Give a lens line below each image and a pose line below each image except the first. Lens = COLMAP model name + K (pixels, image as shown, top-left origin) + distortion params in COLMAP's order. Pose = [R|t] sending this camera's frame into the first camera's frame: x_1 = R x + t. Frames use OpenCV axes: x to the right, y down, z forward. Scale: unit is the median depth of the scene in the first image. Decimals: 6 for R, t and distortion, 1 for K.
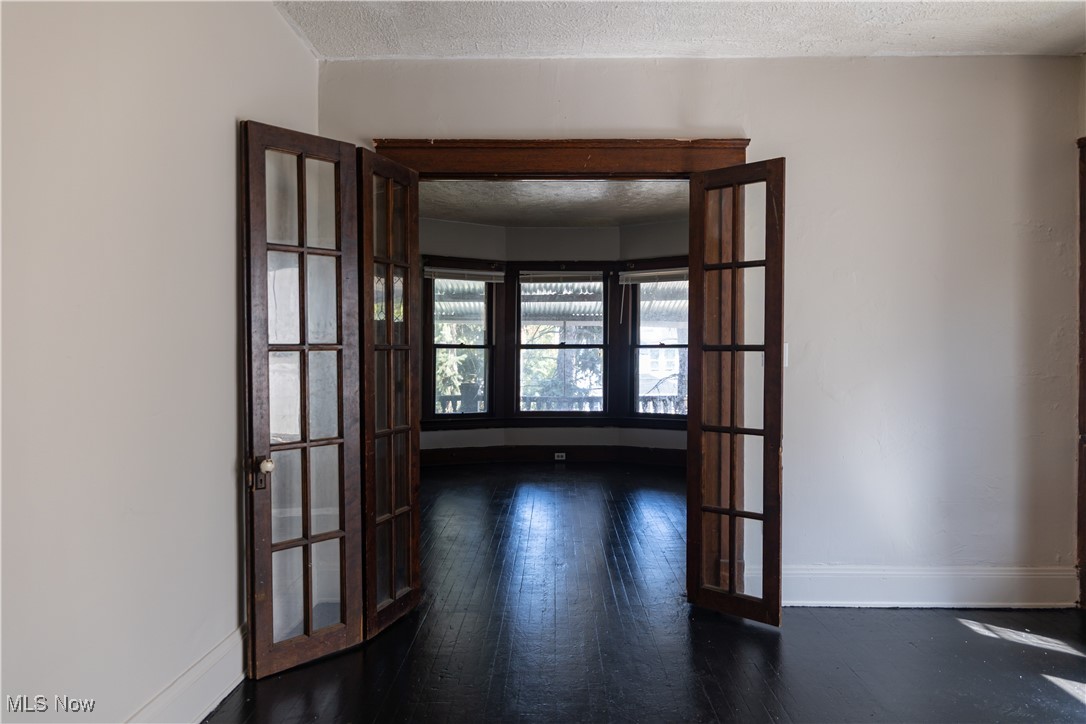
lens RADIAL K [[728.9, 0, 543.0], [0, 728.9, 362.0], [0, 0, 1]] dist [0.002299, 0.000312]
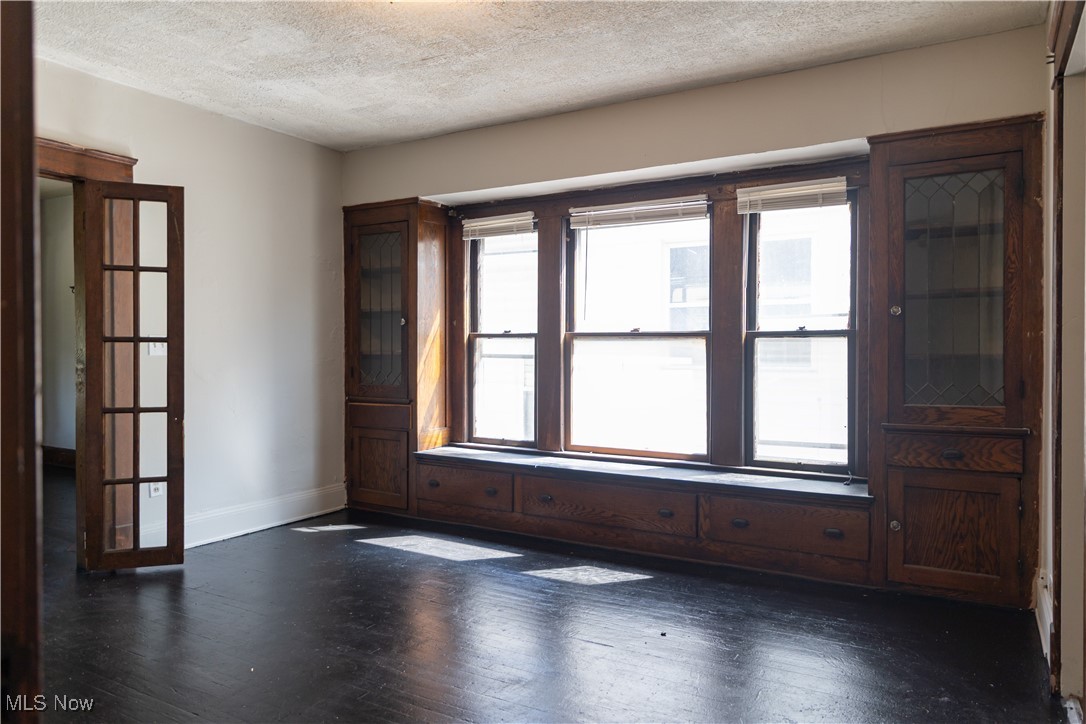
lens RADIAL K [[728.9, 0, 543.0], [0, 728.9, 362.0], [0, 0, 1]] dist [0.002299, 0.000312]
pose [[0.495091, -0.018451, 0.868645, -0.440590], [0.005400, 0.999821, 0.018159, -0.000931], [-0.868824, -0.004300, 0.495102, -0.147009]]
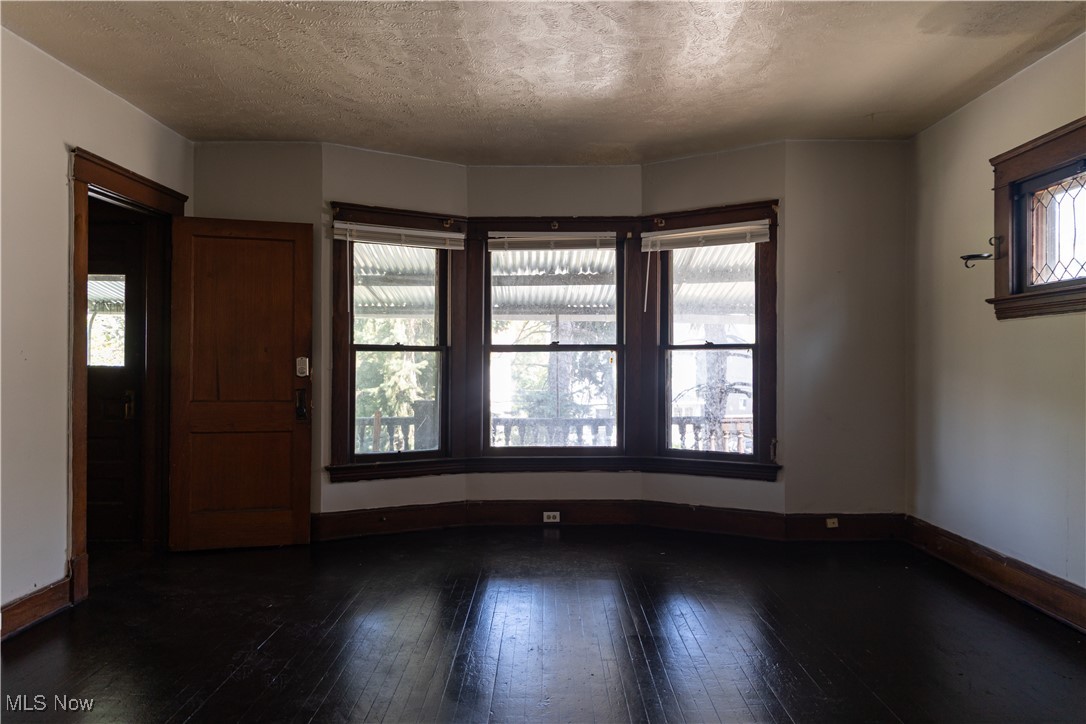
lens RADIAL K [[728.9, 0, 543.0], [0, 728.9, 362.0], [0, 0, 1]] dist [0.002299, 0.000312]
pose [[0.999927, -0.003582, 0.011496, 0.008734], [0.003679, 0.999958, -0.008439, -0.003122], [-0.011466, 0.008481, 0.999898, 0.345749]]
